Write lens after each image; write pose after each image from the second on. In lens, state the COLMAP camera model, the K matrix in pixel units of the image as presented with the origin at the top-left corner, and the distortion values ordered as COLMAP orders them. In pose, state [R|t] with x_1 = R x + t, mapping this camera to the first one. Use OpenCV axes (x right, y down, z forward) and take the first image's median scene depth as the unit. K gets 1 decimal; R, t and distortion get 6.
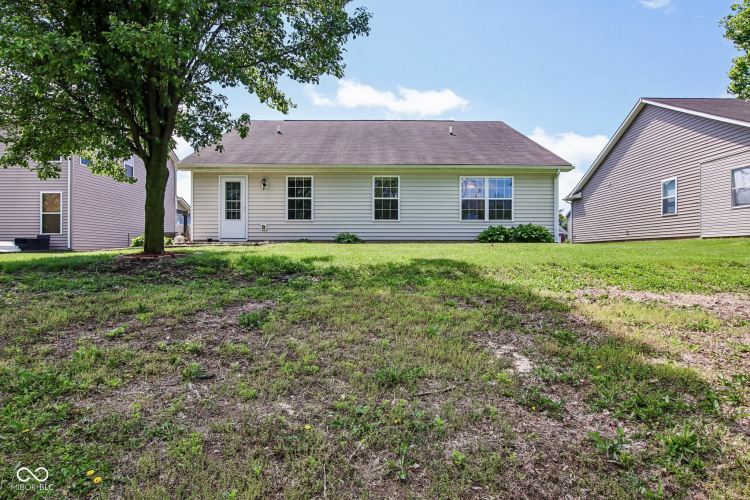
lens RADIAL K [[414.8, 0, 375.0], [0, 414.8, 250.0], [0, 0, 1]] dist [-0.017190, 0.000192]
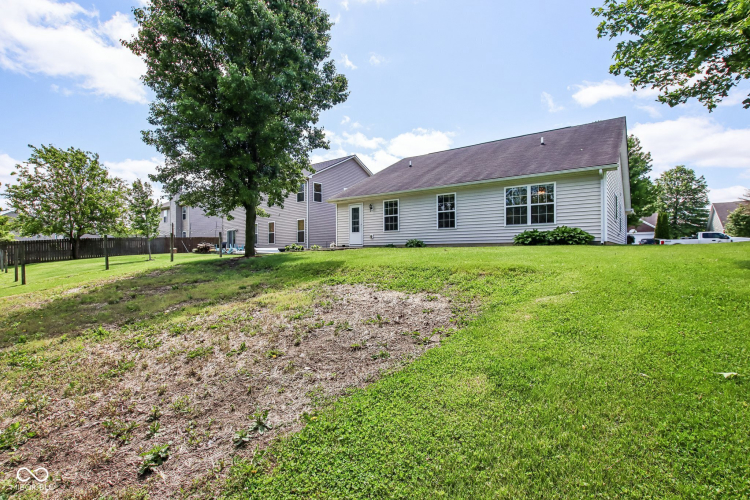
lens RADIAL K [[356.3, 0, 378.5], [0, 356.3, 245.8], [0, 0, 1]] dist [-0.020361, 0.001148]
pose [[0.781871, -0.012736, -0.623310, 0.542902], [0.002925, 0.999855, -0.016761, -0.001172], [0.623433, 0.011282, 0.781795, 0.020868]]
